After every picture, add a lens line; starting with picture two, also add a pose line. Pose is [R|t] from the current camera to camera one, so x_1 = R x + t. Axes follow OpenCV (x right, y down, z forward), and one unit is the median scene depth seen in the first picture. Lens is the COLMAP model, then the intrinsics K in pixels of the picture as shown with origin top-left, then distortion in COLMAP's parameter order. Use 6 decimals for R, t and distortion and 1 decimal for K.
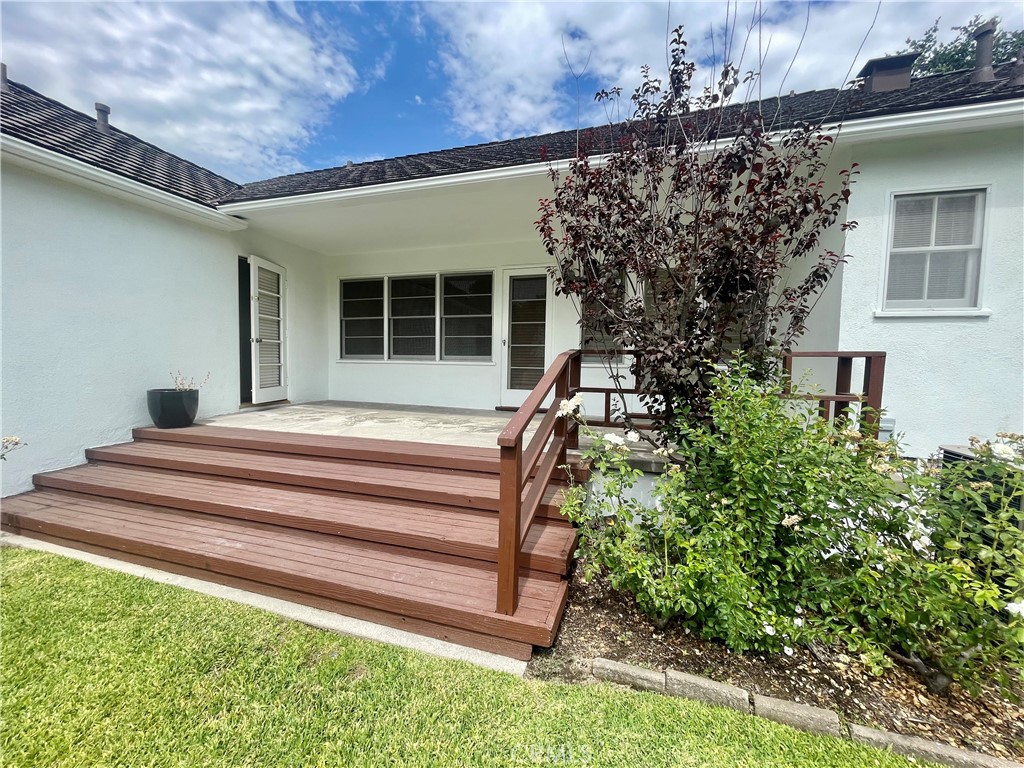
lens RADIAL K [[414.4, 0, 508.6], [0, 414.4, 387.1], [0, 0, 1]] dist [-0.000858, -0.000099]
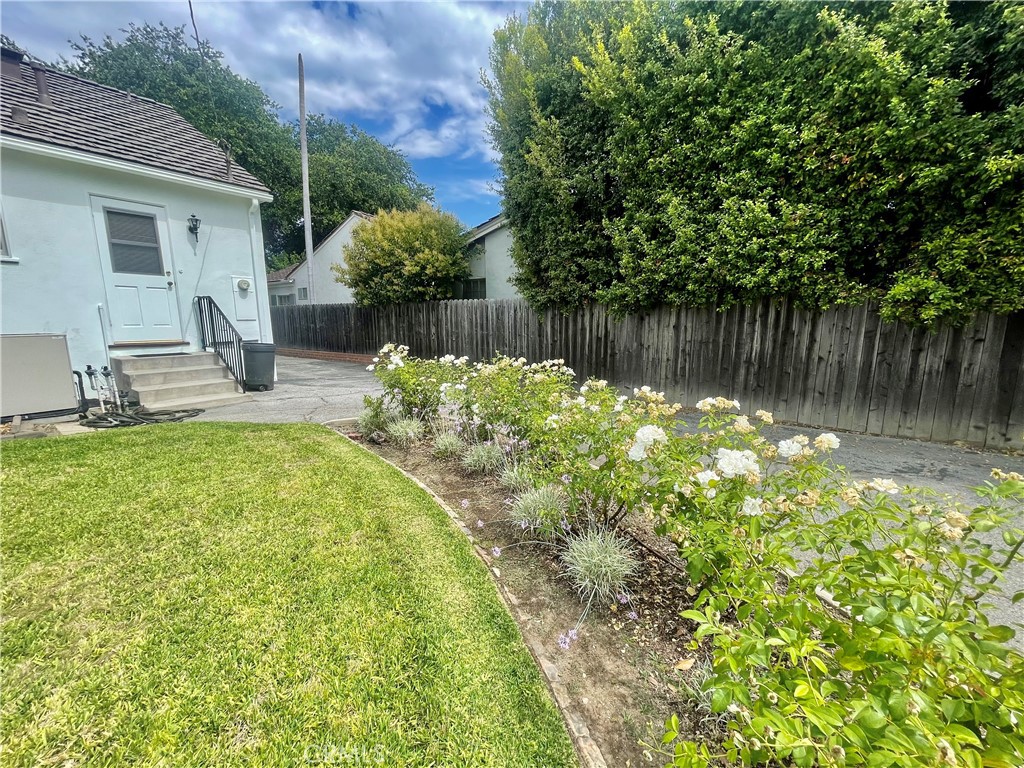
lens RADIAL K [[414.4, 0, 508.6], [0, 414.4, 387.1], [0, 0, 1]] dist [-0.000858, -0.000099]
pose [[0.314011, -0.170832, 0.933924, 0.061710], [0.071354, 0.985143, 0.156210, 0.090937], [-0.946734, 0.017587, 0.321535, -0.620619]]
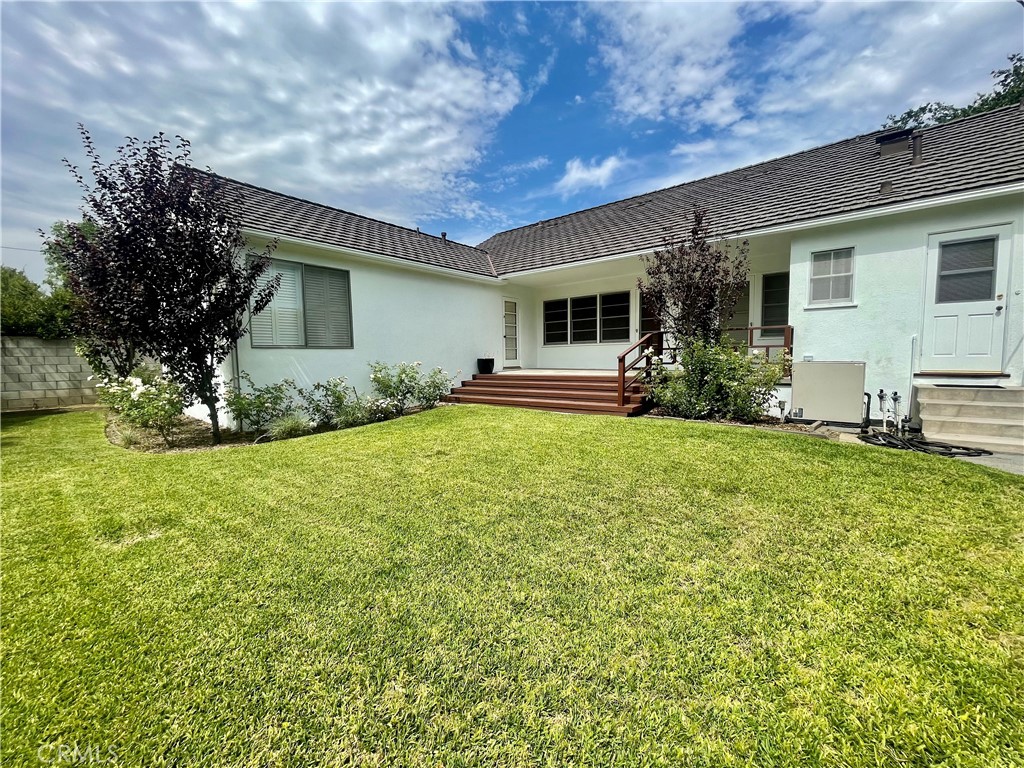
lens RADIAL K [[414.4, 0, 508.6], [0, 414.4, 387.1], [0, 0, 1]] dist [-0.000858, -0.000099]
pose [[0.926677, -0.001262, -0.375857, 0.131360], [0.004764, 0.999953, 0.008389, 0.098744], [0.375829, -0.009564, 0.926640, -0.739194]]
